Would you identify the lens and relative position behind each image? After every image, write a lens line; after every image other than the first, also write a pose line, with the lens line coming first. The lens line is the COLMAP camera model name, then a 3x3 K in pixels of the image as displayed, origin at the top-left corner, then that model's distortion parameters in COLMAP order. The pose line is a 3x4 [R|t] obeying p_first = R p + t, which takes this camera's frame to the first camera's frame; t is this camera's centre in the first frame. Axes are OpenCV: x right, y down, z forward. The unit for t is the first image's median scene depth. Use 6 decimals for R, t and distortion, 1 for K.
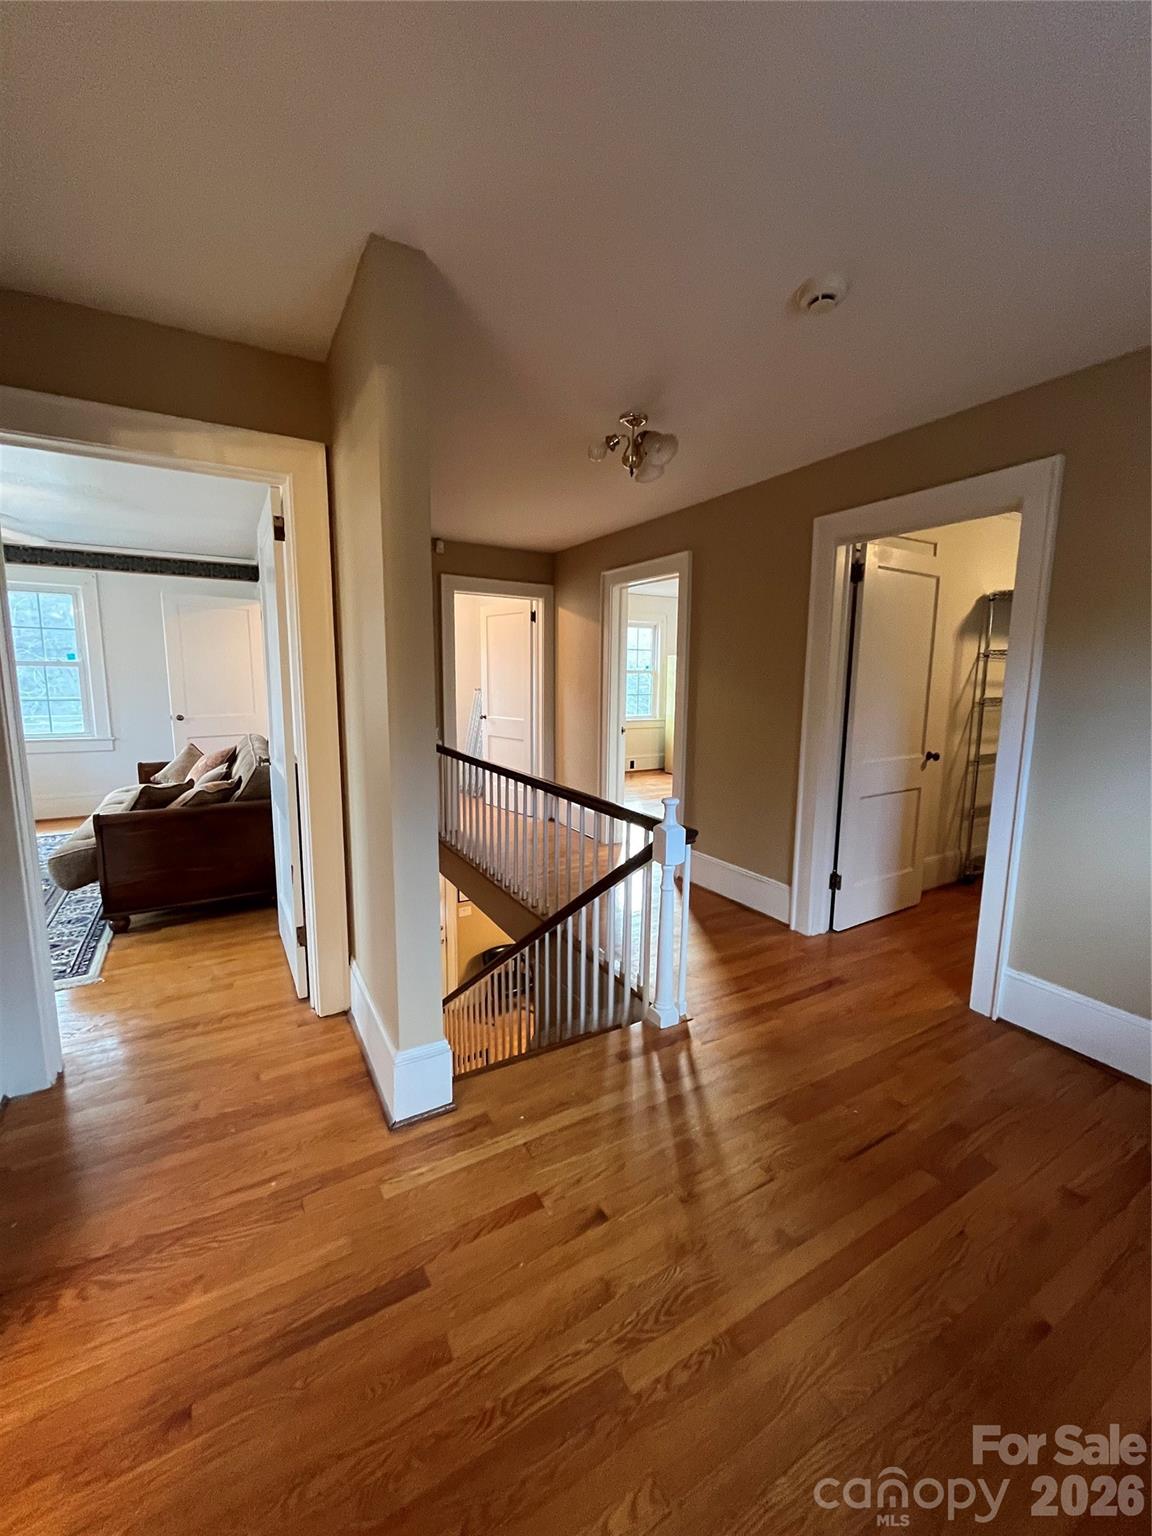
lens RADIAL K [[617.3, 0, 583.5], [0, 617.3, 765.9], [0, 0, 1]] dist [-0.003109, -0.000569]
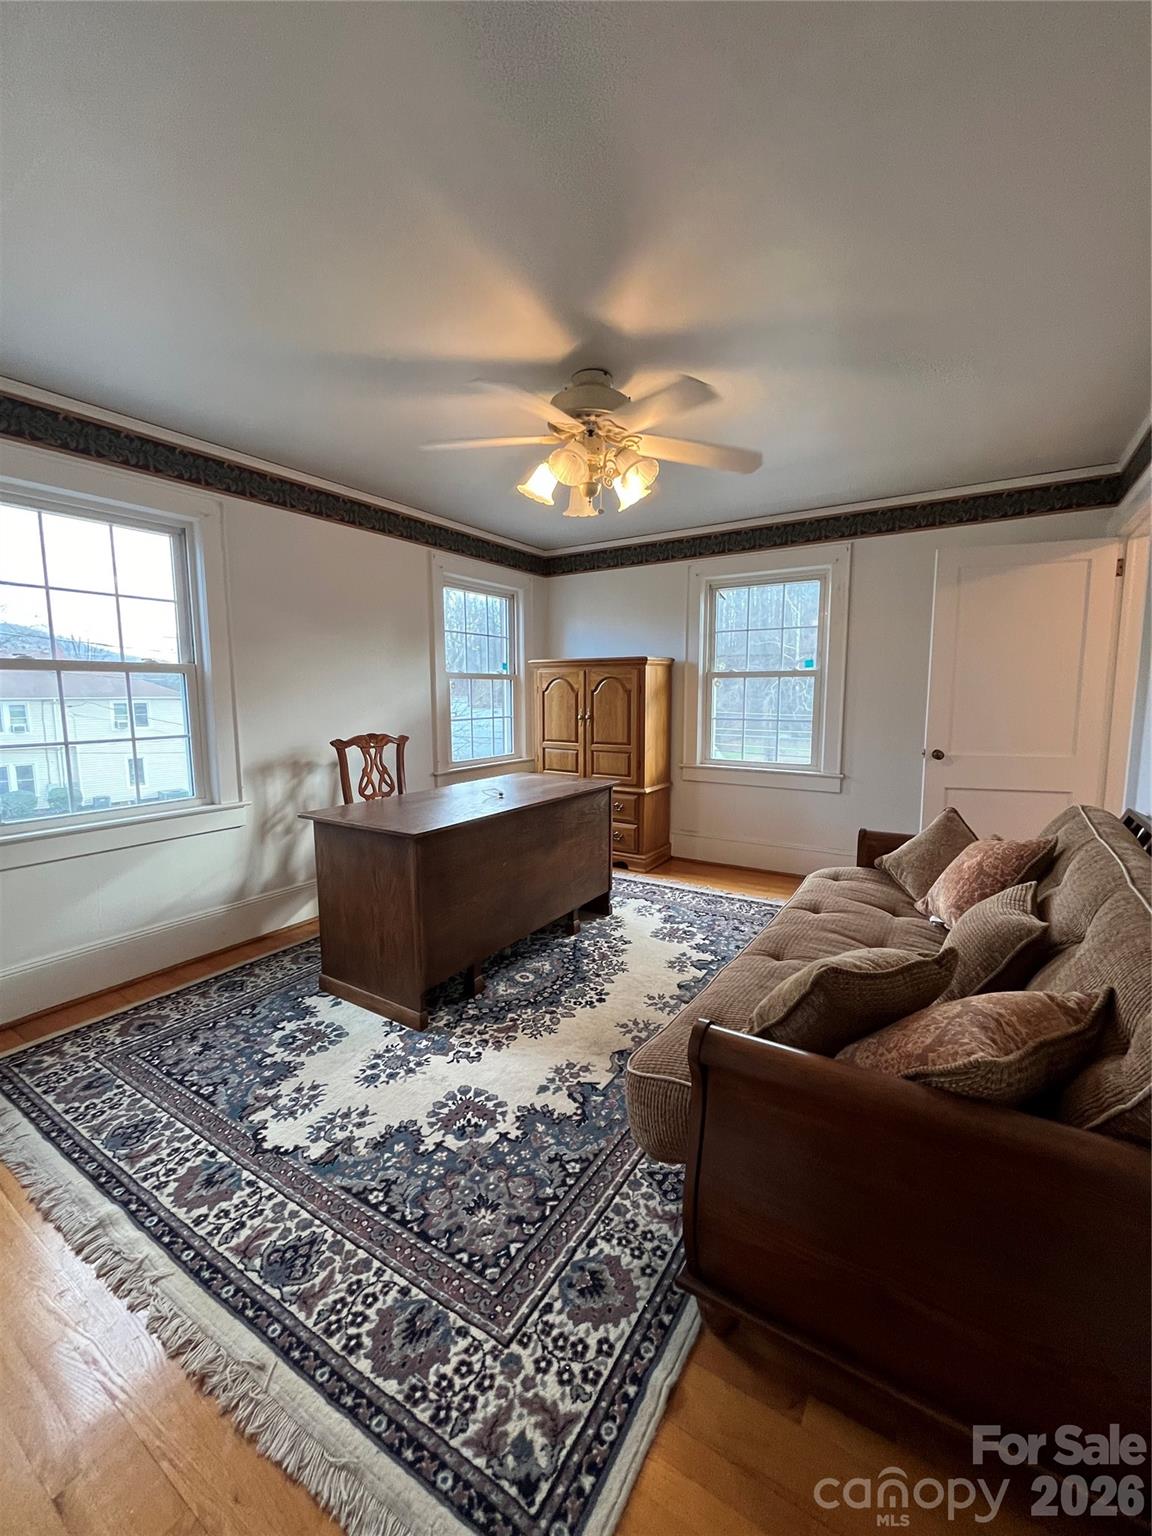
lens RADIAL K [[617.3, 0, 583.5], [0, 617.3, 765.9], [0, 0, 1]] dist [-0.003109, -0.000569]
pose [[0.457974, 0.091617, -0.884232, -0.482605], [-0.119215, 0.992020, 0.041039, -0.088077], [0.880936, 0.086619, 0.465241, 0.718297]]
